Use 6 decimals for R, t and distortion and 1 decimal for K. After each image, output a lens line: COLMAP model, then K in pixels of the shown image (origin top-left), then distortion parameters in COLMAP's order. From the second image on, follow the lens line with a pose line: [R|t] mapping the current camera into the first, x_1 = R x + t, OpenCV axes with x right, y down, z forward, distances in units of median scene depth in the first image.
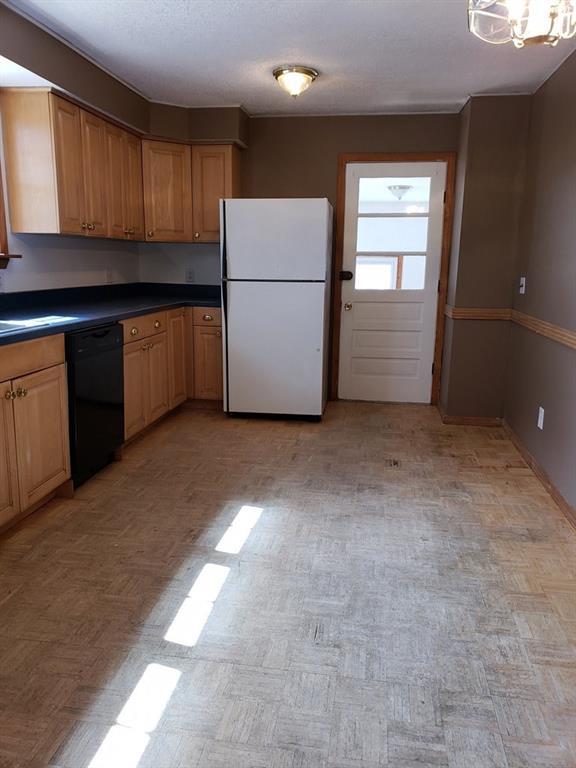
lens RADIAL K [[615.3, 0, 288.0], [0, 615.3, 384.0], [0, 0, 1]] dist [0.192455, -0.272118]
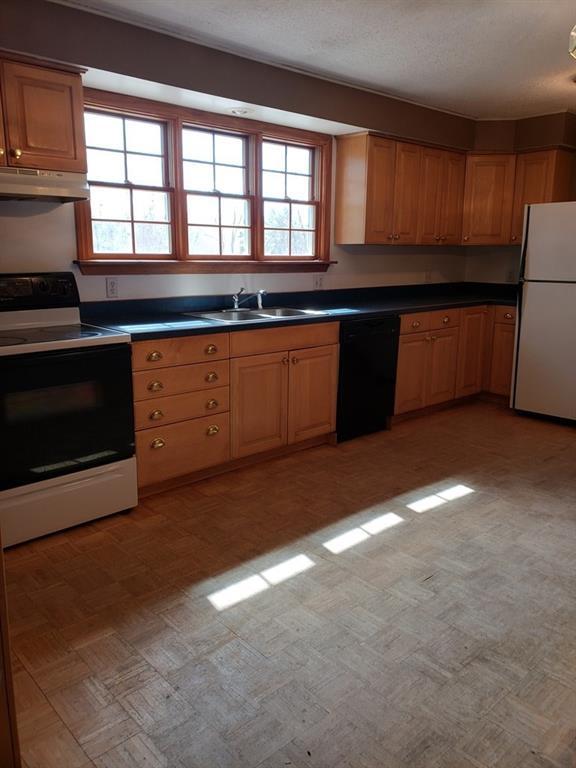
lens RADIAL K [[615.3, 0, 288.0], [0, 615.3, 384.0], [0, 0, 1]] dist [0.192455, -0.272118]
pose [[0.780504, 0.126305, -0.612259, 0.313662], [-0.123377, 0.991236, 0.047206, 0.001864], [0.612856, 0.038694, 0.789247, -0.075198]]
